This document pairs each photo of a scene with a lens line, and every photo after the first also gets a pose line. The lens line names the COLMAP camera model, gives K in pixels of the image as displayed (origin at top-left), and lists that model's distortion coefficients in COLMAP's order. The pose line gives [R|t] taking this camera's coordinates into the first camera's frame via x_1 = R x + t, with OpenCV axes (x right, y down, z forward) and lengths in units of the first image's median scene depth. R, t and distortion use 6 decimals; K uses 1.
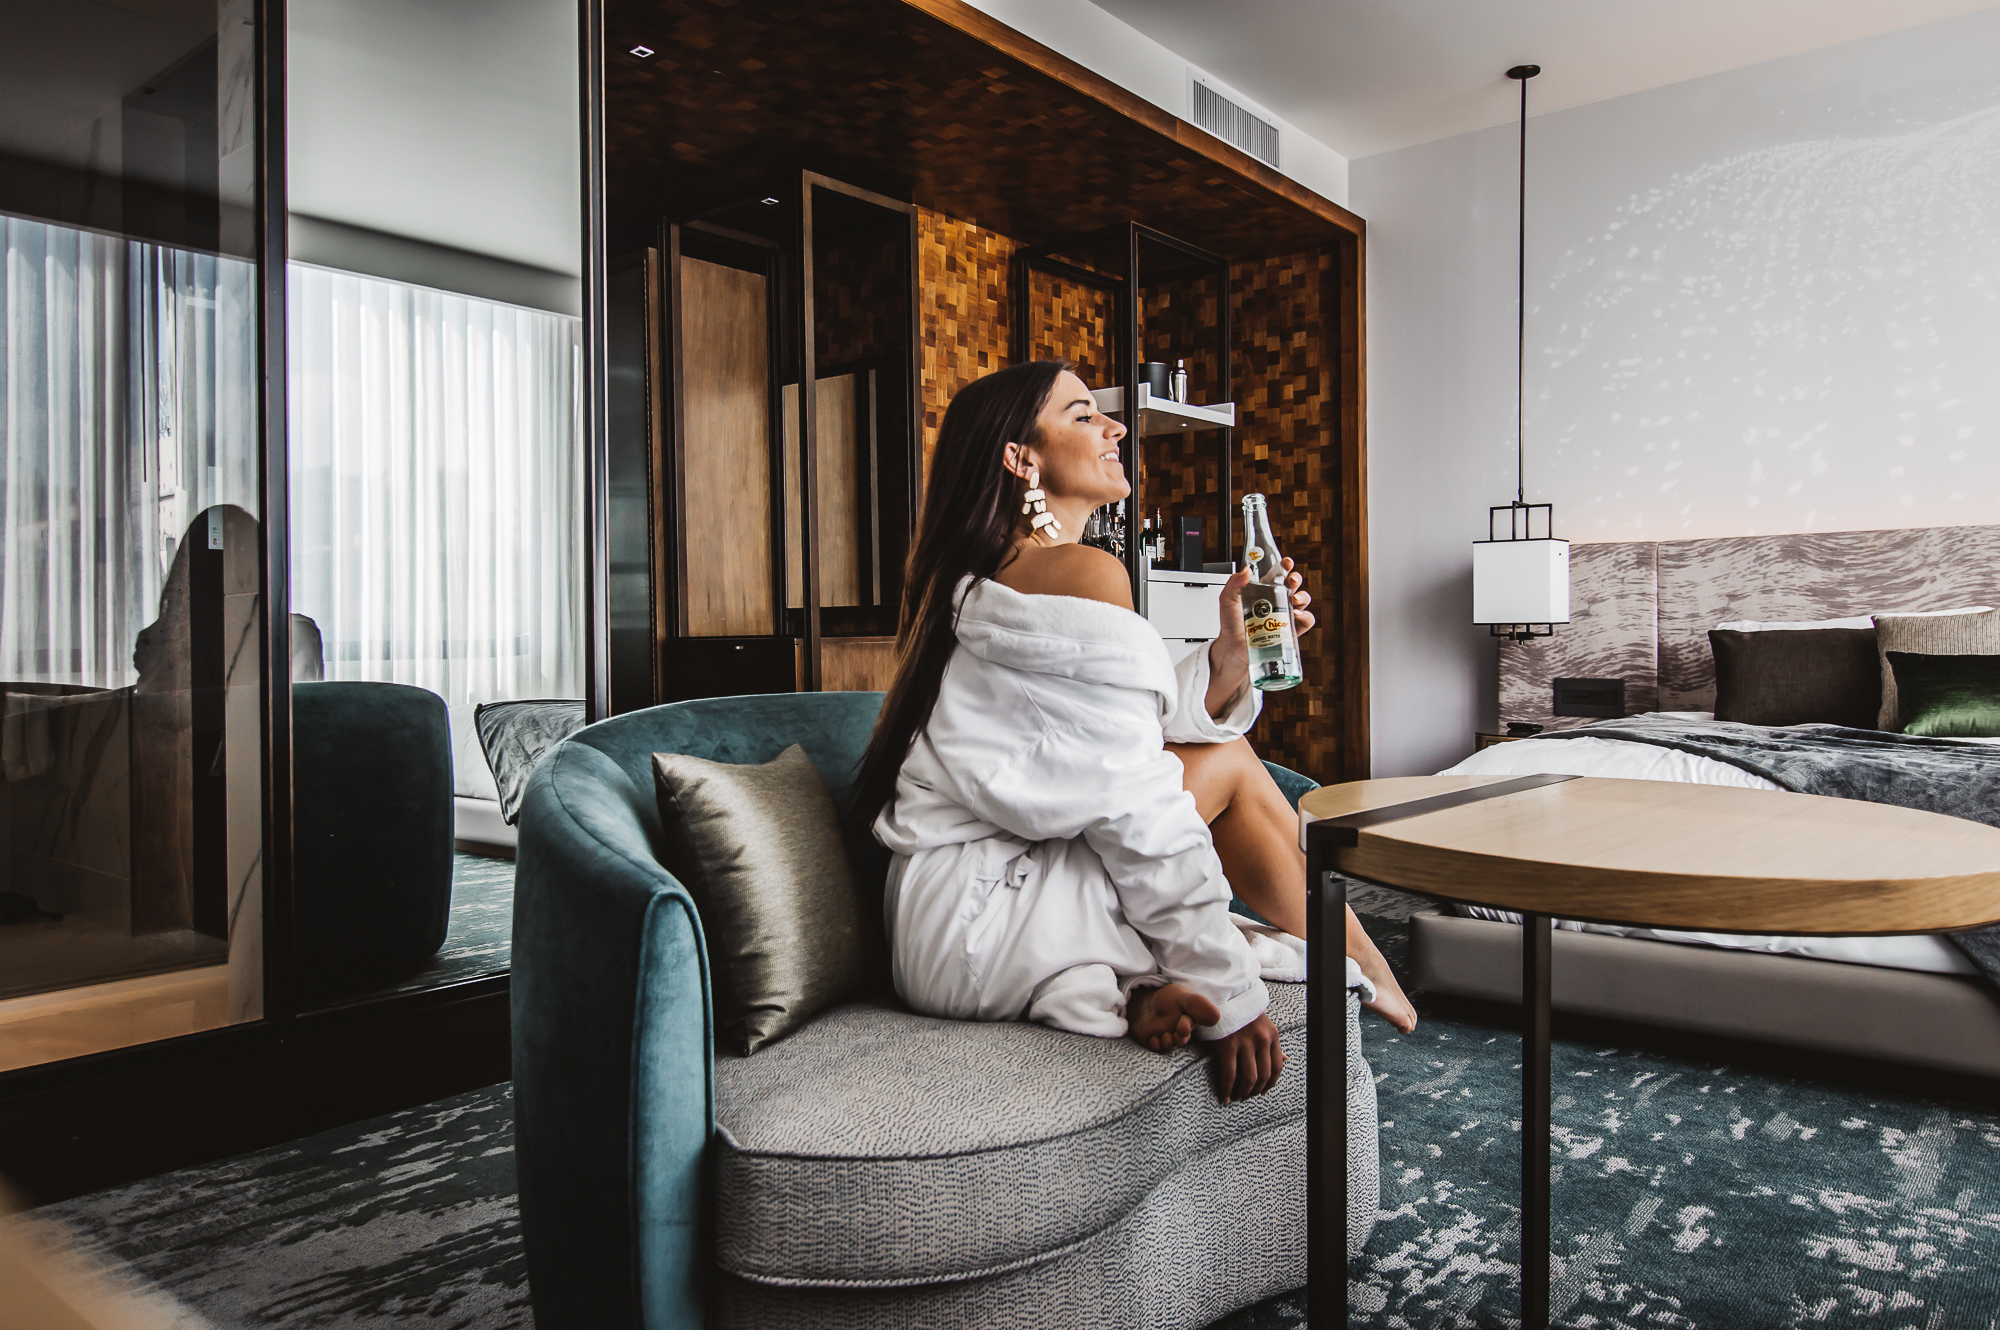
lens RADIAL K [[1400.2, 0, 1000.8], [0, 1400.2, 667.6], [0, 0, 1]] dist [0.019635, -0.016153]
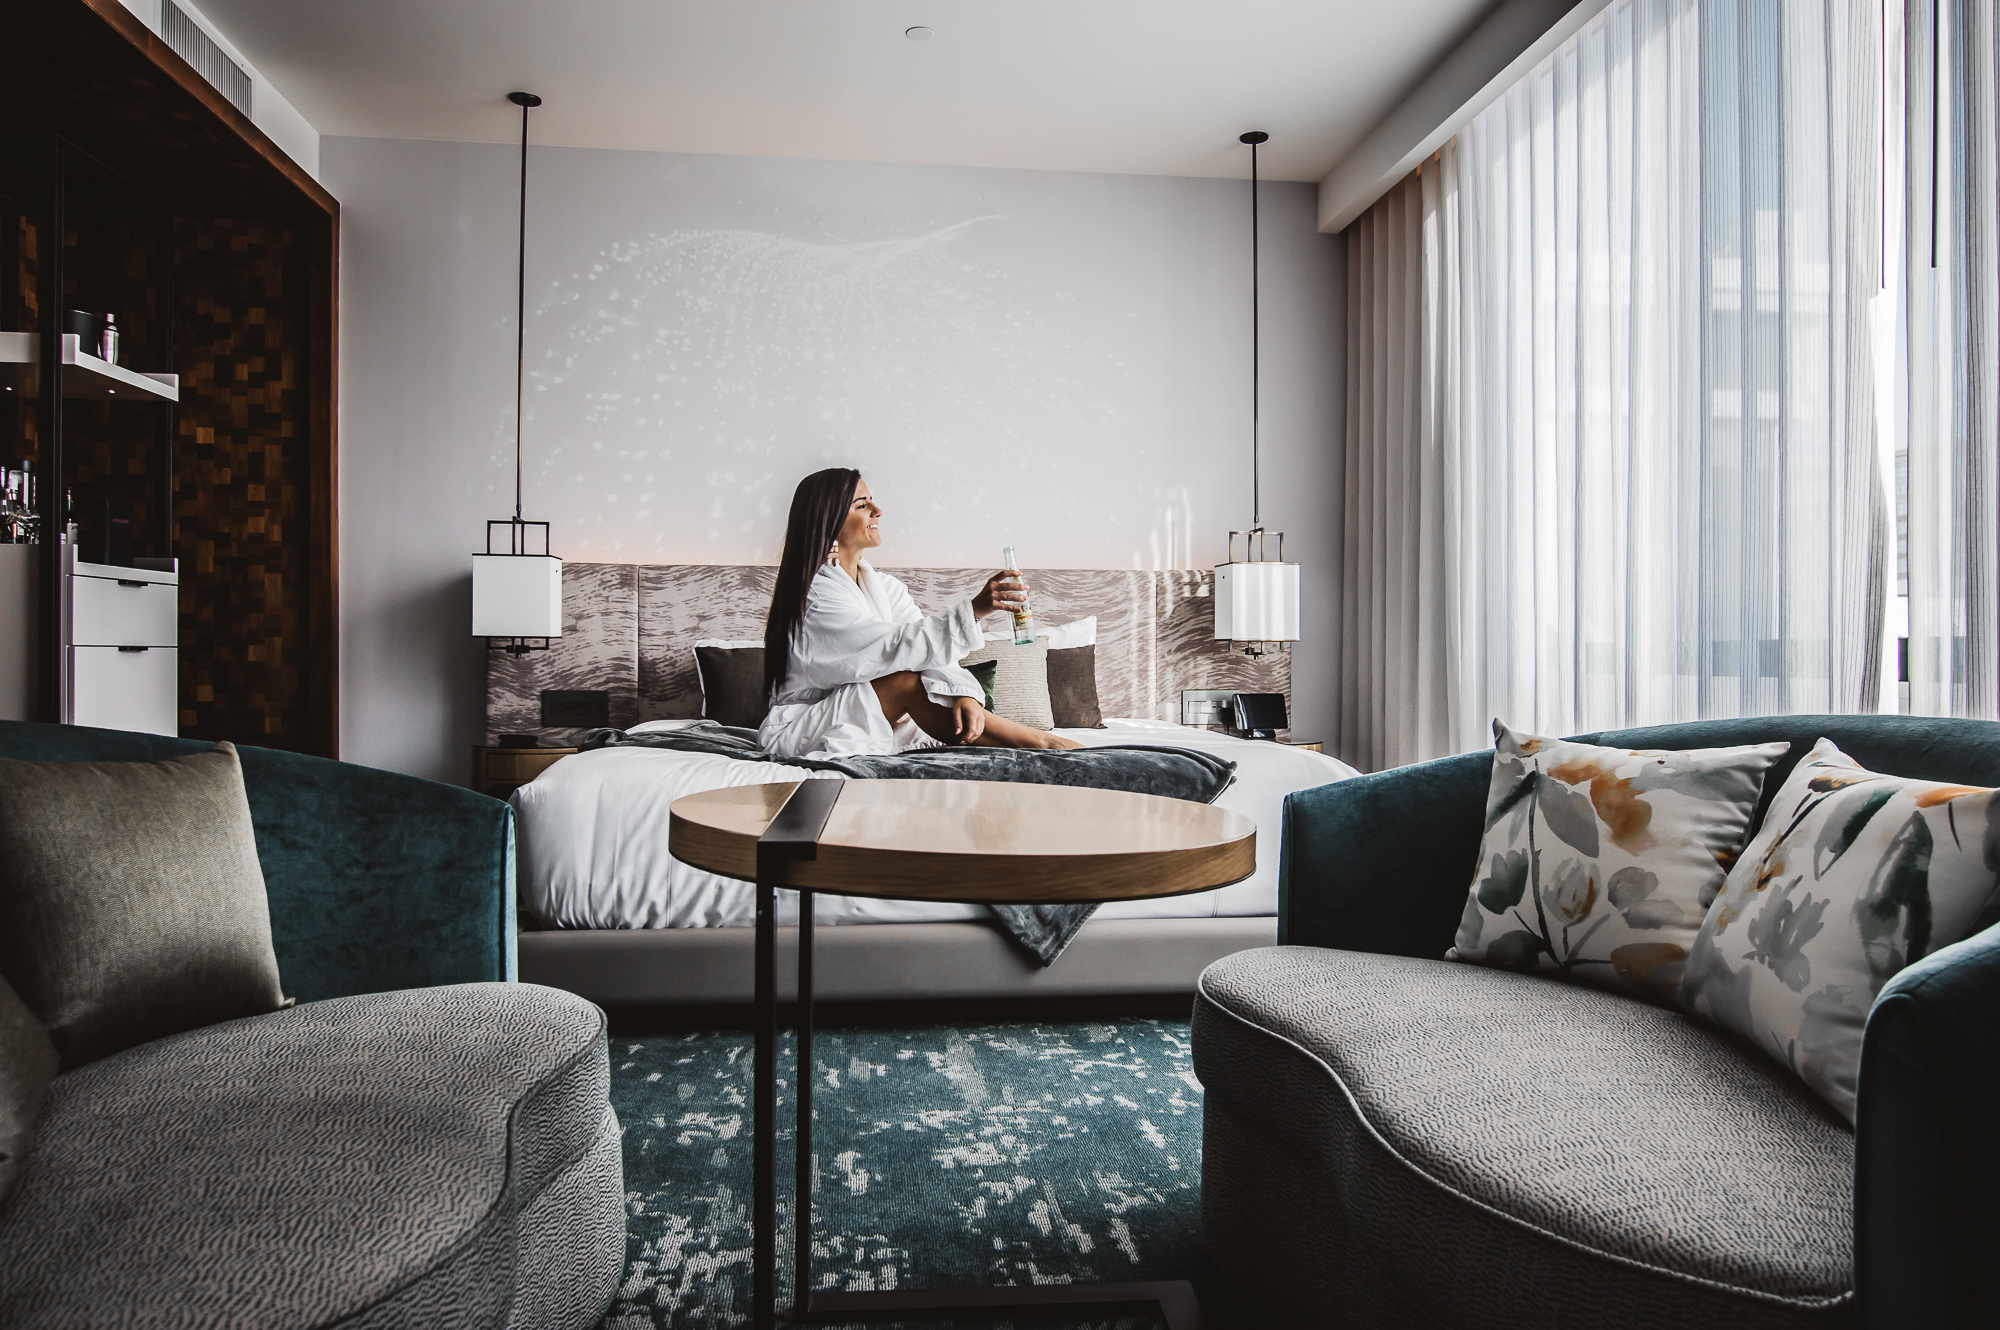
lens RADIAL K [[1358.0, 0, 1000.9], [0, 1358.0, 664.3], [0, 0, 1]] dist [0.013755, -0.005484]
pose [[0.702168, 0.006771, 0.711979, -0.090747], [0.001726, 0.999936, -0.011212, 0.000135], [-0.712009, 0.009101, 0.702111, 0.059761]]
